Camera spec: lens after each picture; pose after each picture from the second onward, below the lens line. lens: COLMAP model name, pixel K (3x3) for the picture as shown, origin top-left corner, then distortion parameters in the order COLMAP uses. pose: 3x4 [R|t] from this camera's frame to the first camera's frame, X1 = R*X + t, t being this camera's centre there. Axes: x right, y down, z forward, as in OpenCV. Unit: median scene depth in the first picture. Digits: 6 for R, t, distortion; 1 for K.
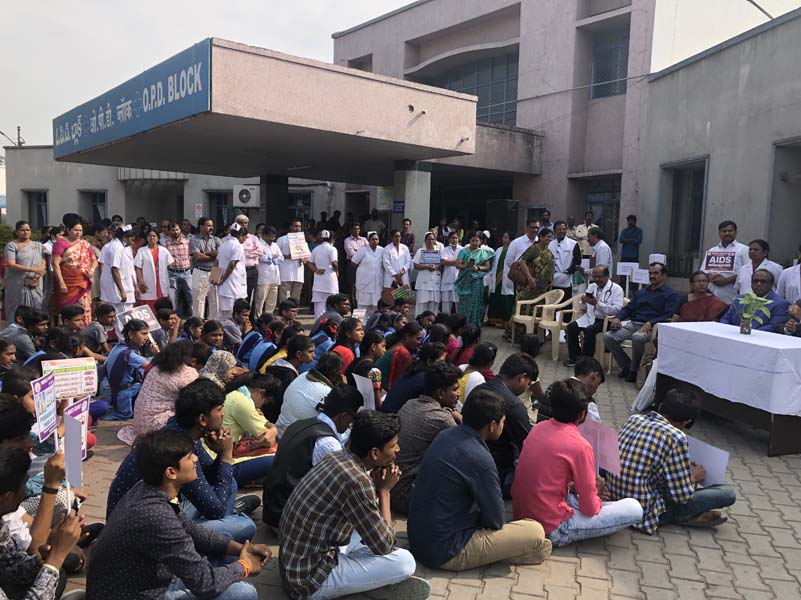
lens RADIAL K [[658.2, 0, 397.5], [0, 658.2, 297.1], [0, 0, 1]] dist [0.004416, 0.020065]
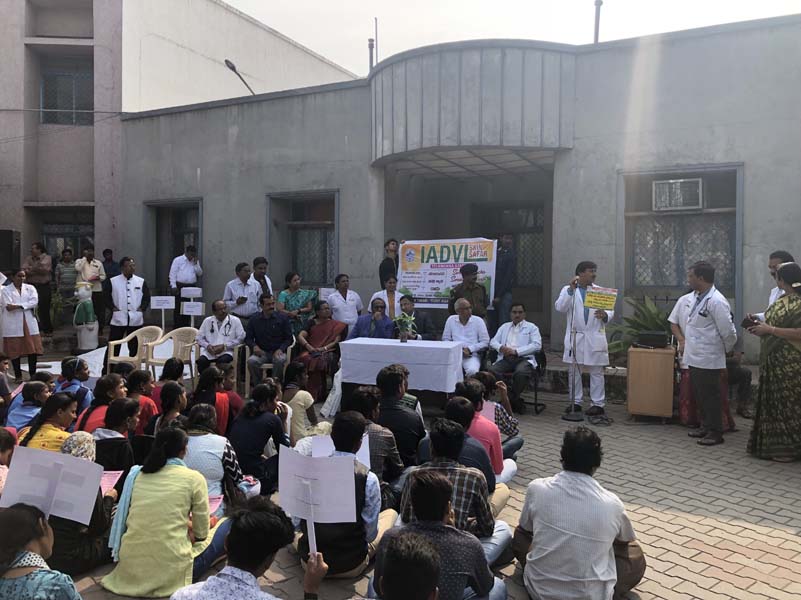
lens RADIAL K [[659.9, 0, 400.5], [0, 659.9, 300.0], [0, 0, 1]] dist [0.010303, -0.000061]
pose [[0.572287, -0.046688, 0.818723, -0.286391], [0.080909, 0.996721, 0.000283, -0.016439], [-0.816052, 0.066080, 0.574188, 0.095857]]
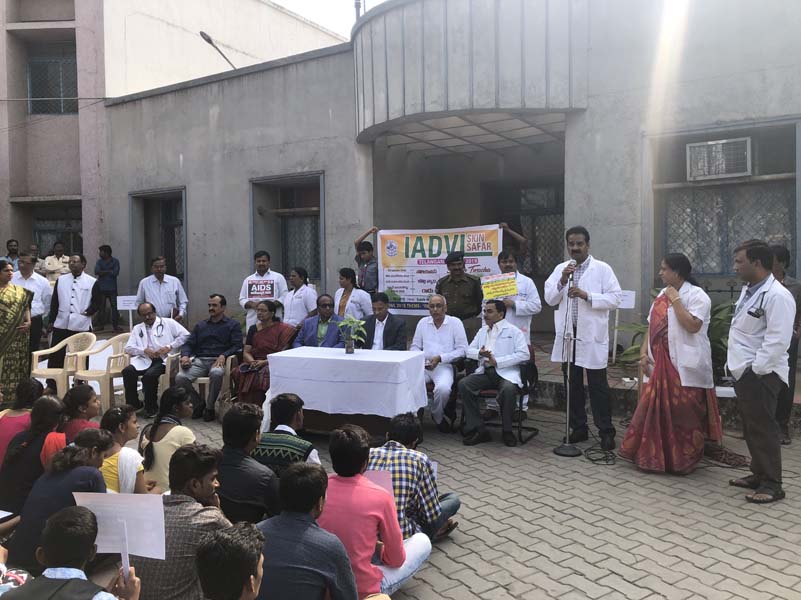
lens RADIAL K [[658.2, 0, 397.5], [0, 658.2, 297.1], [0, 0, 1]] dist [0.004416, 0.020065]
pose [[0.645420, -0.064662, 0.761086, -0.114741], [0.098201, 0.995166, 0.001273, -0.014633], [-0.757489, 0.073918, 0.648650, 0.105289]]
